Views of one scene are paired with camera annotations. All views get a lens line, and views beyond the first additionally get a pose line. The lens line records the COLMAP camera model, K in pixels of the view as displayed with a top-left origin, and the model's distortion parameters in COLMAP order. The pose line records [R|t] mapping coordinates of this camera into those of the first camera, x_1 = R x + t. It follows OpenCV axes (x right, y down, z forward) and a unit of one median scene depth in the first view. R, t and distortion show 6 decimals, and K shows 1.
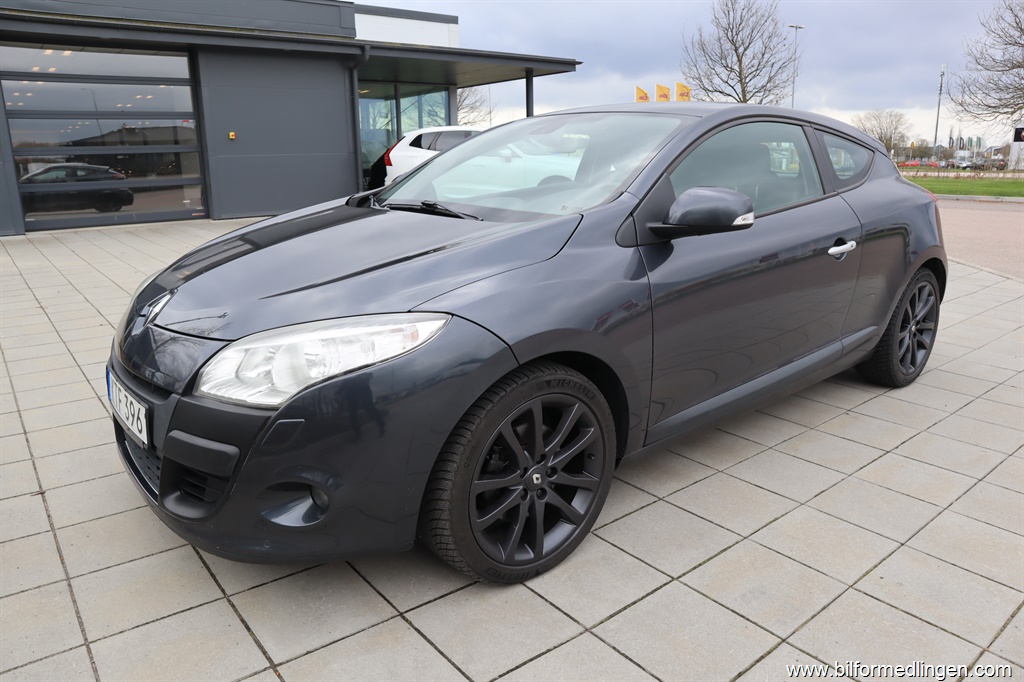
lens RADIAL K [[710.2, 0, 514.8], [0, 710.2, 344.1], [0, 0, 1]] dist [-0.131929, 0.084827]
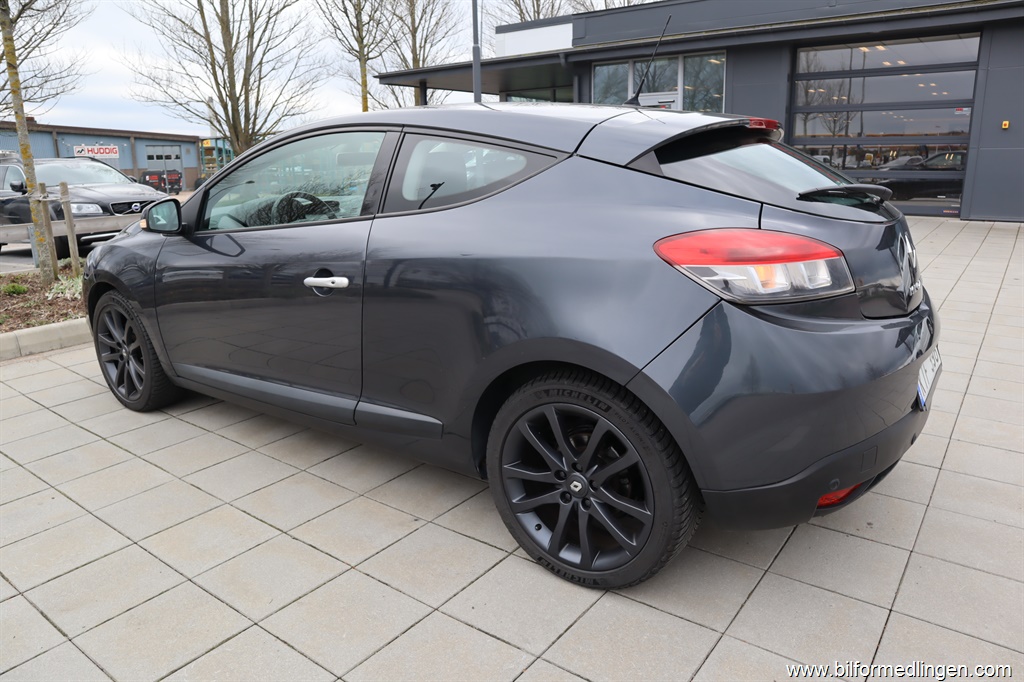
lens RADIAL K [[710.2, 0, 514.8], [0, 710.2, 344.1], [0, 0, 1]] dist [-0.131929, 0.084827]
pose [[0.253702, 0.253446, -0.933488, 0.344643], [-0.231703, 0.952890, 0.195742, -0.073592], [0.939121, 0.166632, 0.300475, 0.250624]]
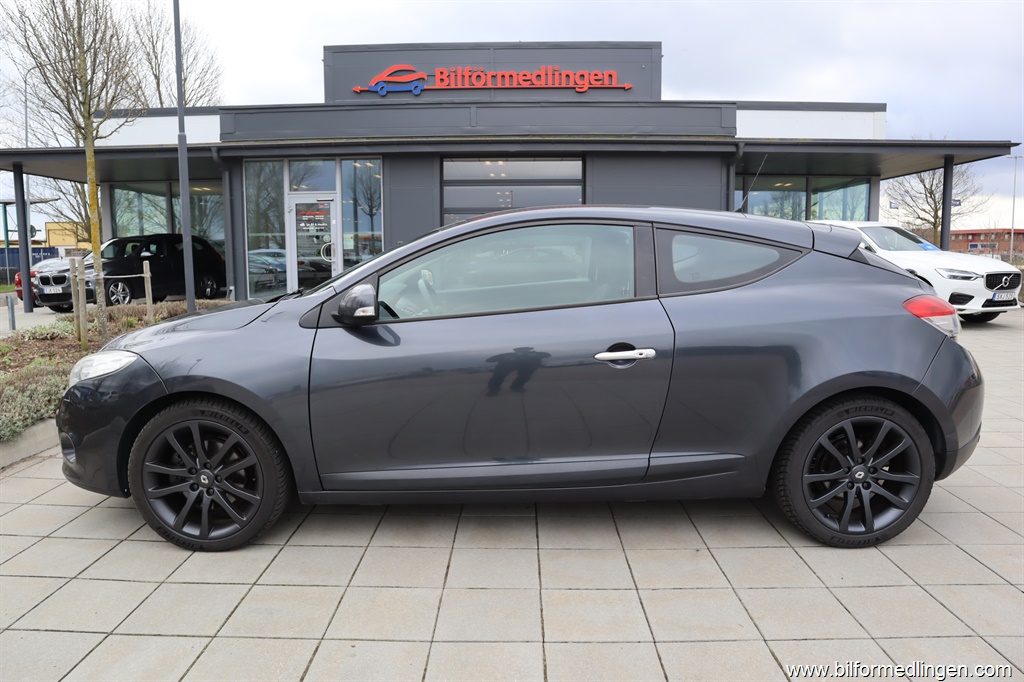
lens RADIAL K [[710.2, 0, 514.8], [0, 710.2, 344.1], [0, 0, 1]] dist [-0.131929, 0.084827]
pose [[0.775401, 0.091478, -0.624808, 0.245229], [-0.167367, 0.983837, -0.063662, -0.017414], [0.608885, 0.153936, 0.778179, 0.043217]]
